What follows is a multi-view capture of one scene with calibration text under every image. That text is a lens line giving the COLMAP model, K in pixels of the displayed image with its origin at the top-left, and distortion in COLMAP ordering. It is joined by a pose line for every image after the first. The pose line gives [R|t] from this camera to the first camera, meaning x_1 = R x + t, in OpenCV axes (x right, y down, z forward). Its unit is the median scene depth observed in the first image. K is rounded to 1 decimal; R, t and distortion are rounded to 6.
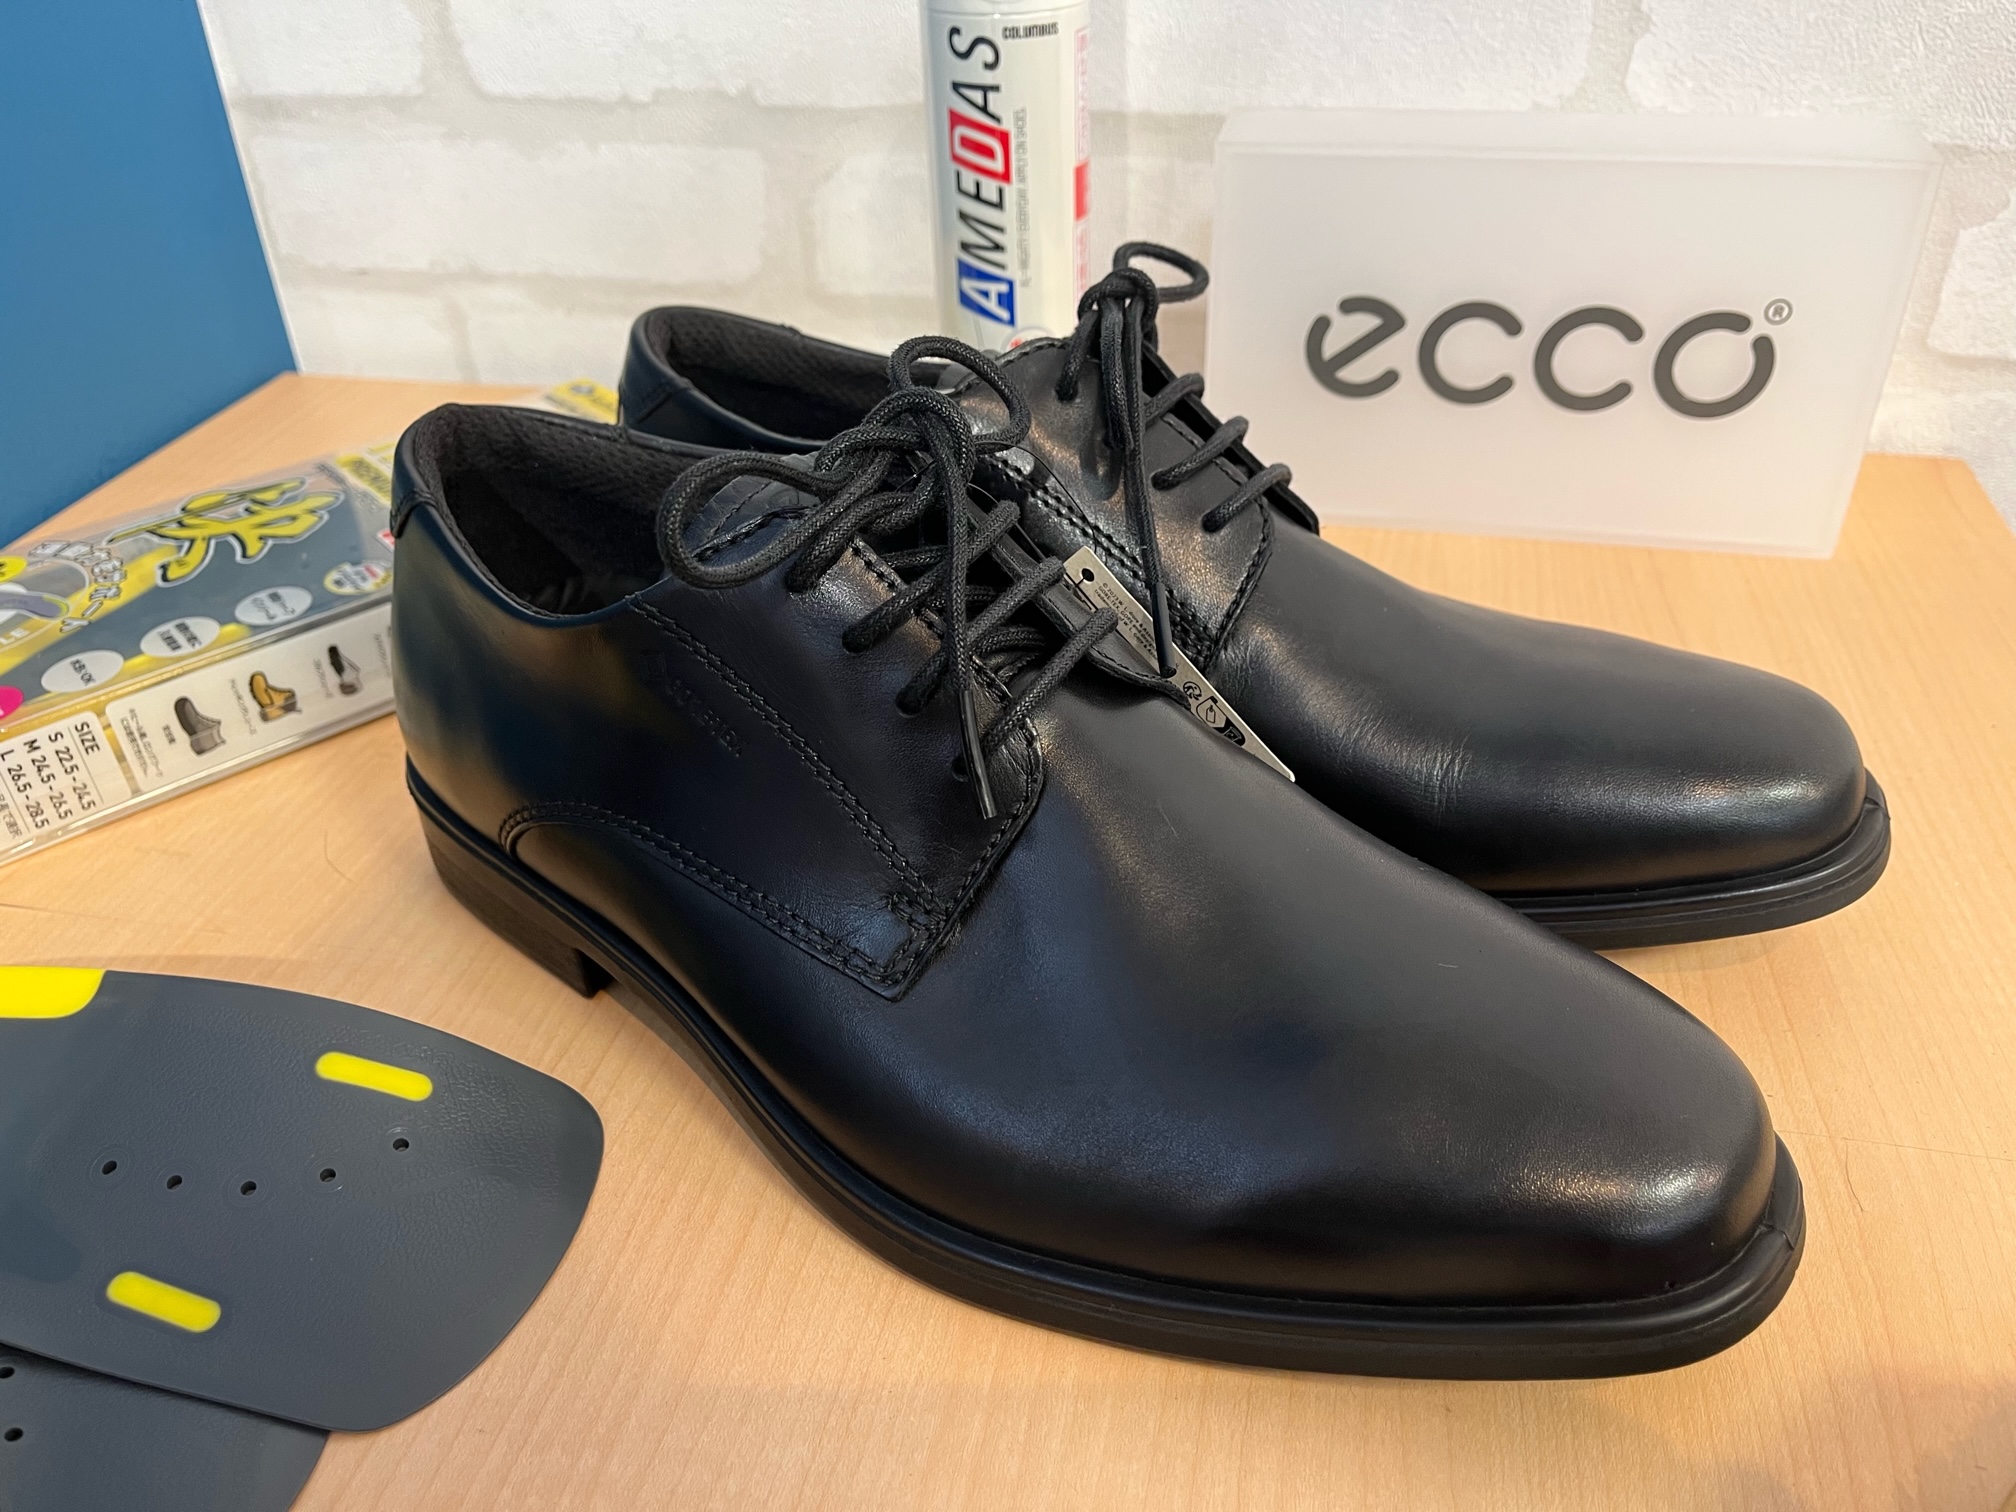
lens RADIAL K [[1530.2, 0, 990.4], [0, 1530.2, 753.3], [0, 0, 1]] dist [0.055061, -0.083933]
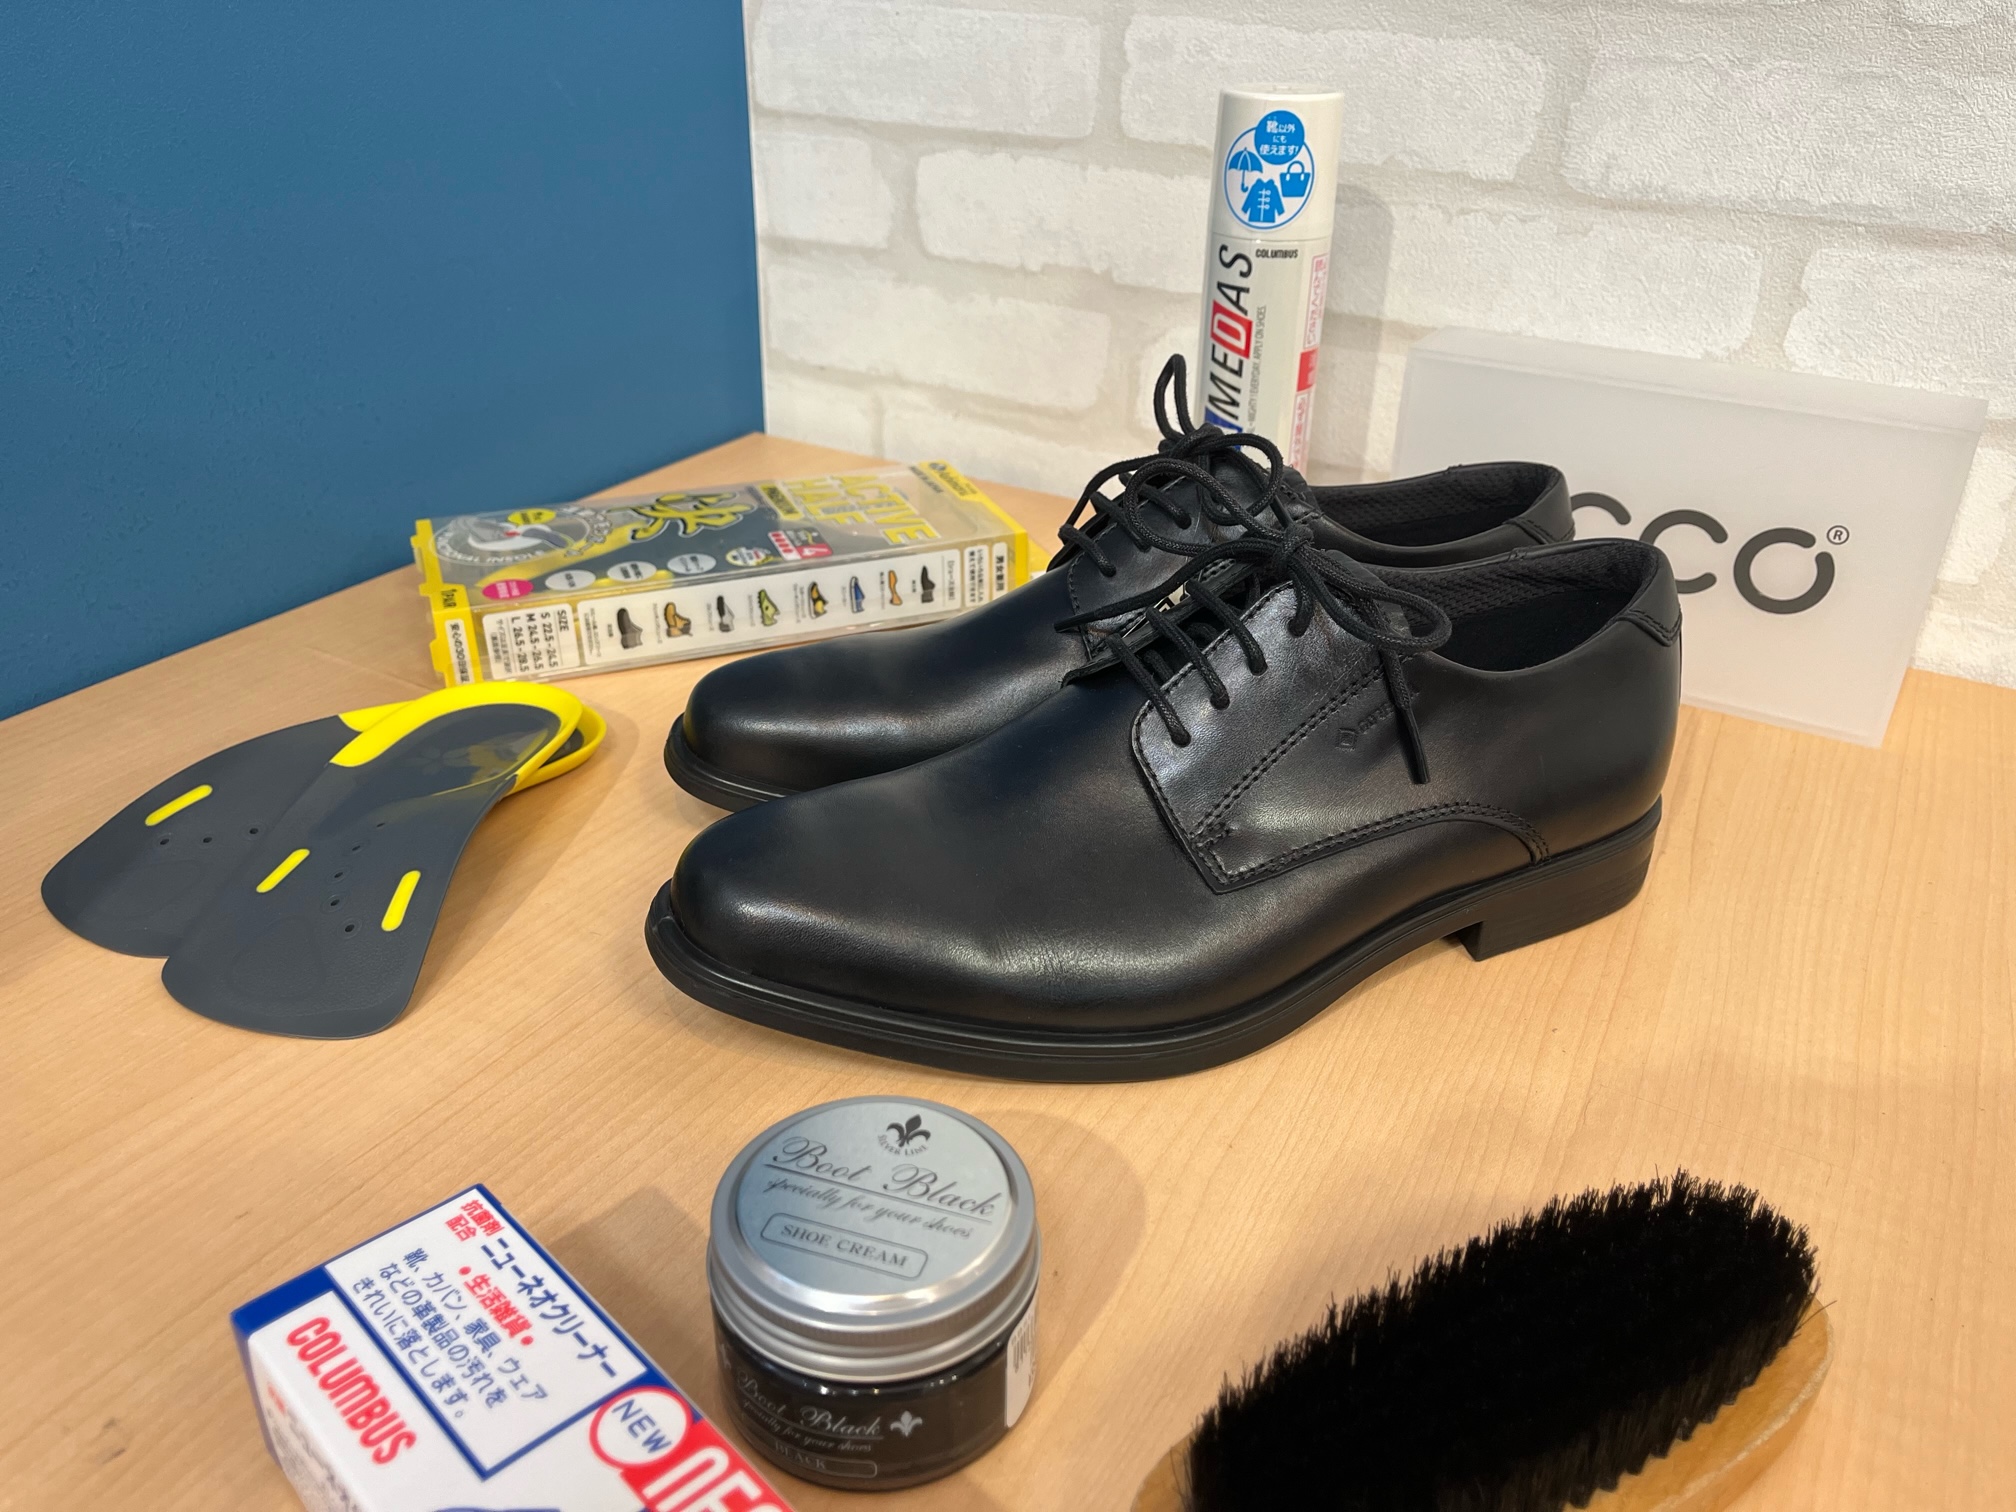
lens RADIAL K [[1530.2, 0, 999.1], [0, 1530.2, 761.3], [0, 0, 1]] dist [0.055061, -0.083933]
pose [[0.945662, 0.194278, -0.260728, 0.210978], [-0.218111, 0.973721, -0.065536, 0.106232], [0.241144, 0.118843, 0.963185, -0.297548]]
